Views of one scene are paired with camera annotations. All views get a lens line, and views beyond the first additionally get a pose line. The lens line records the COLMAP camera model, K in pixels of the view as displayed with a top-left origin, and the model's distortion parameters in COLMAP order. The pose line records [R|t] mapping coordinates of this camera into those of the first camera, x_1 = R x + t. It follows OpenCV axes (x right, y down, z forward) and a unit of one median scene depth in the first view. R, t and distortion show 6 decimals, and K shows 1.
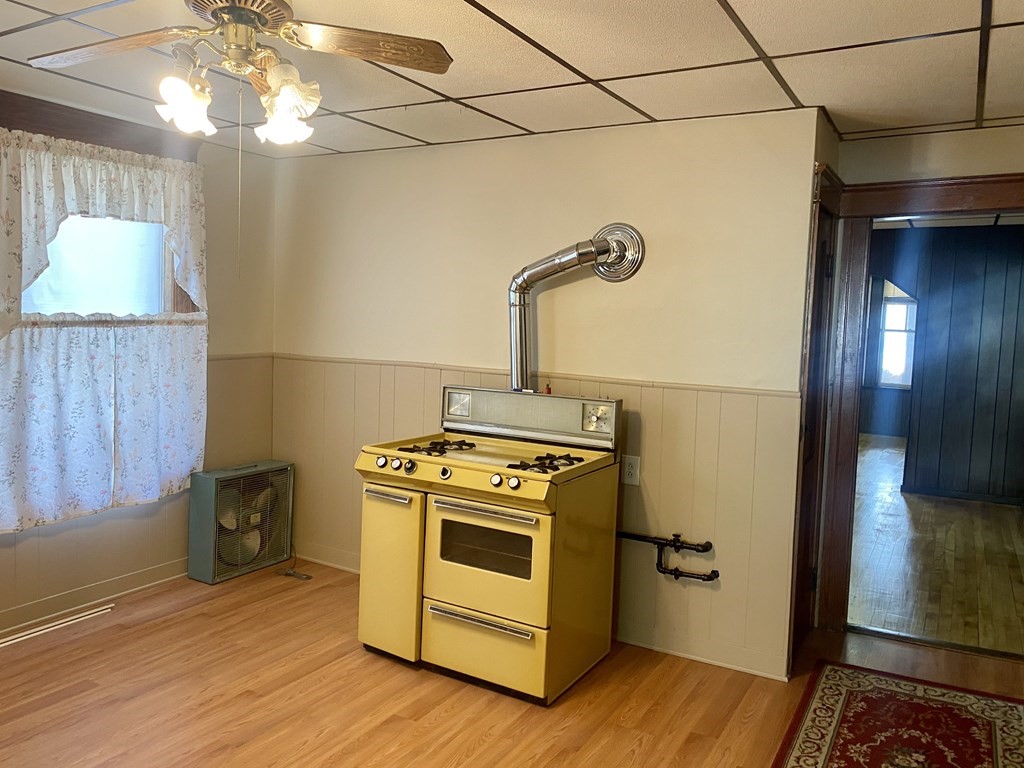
lens RADIAL K [[791.6, 0, 512.0], [0, 791.6, 384.0], [0, 0, 1]] dist [0.008993, 0.002067]
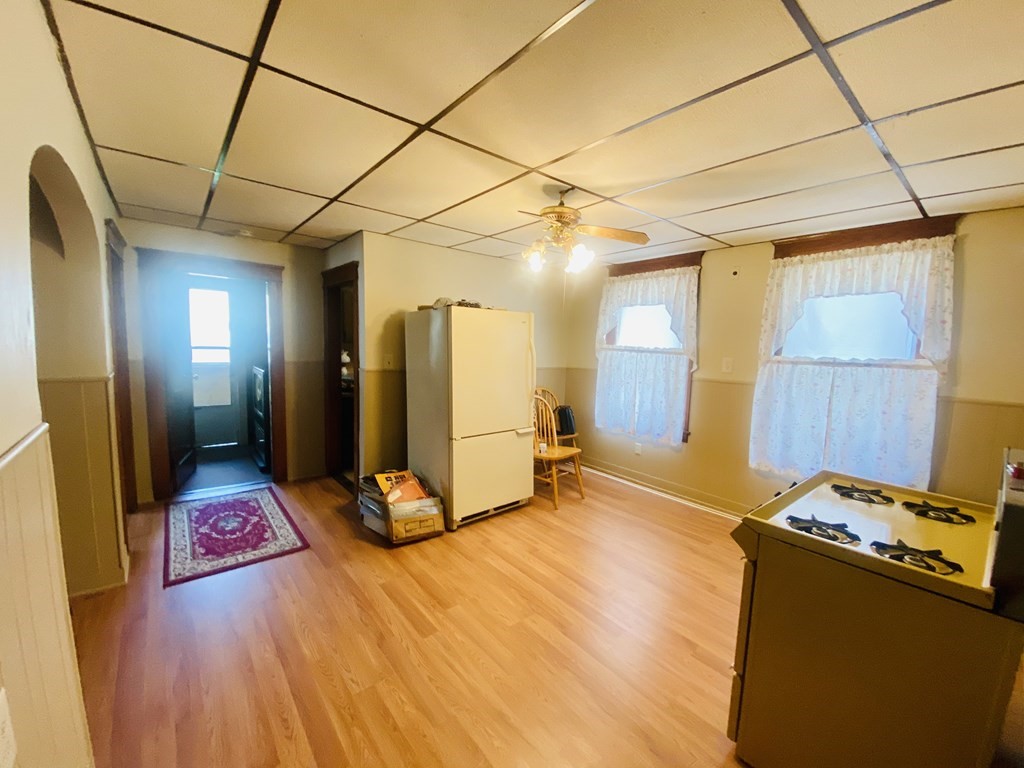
lens RADIAL K [[414.7, 0, 538.8], [0, 414.7, 383.0], [0, 0, 1]] dist [-0.001956, -0.000101]
pose [[-0.324892, 0.062360, -0.943693, 1.139125], [-0.116791, 0.987541, 0.105466, -0.149643], [0.938512, 0.144480, -0.313561, 1.858780]]
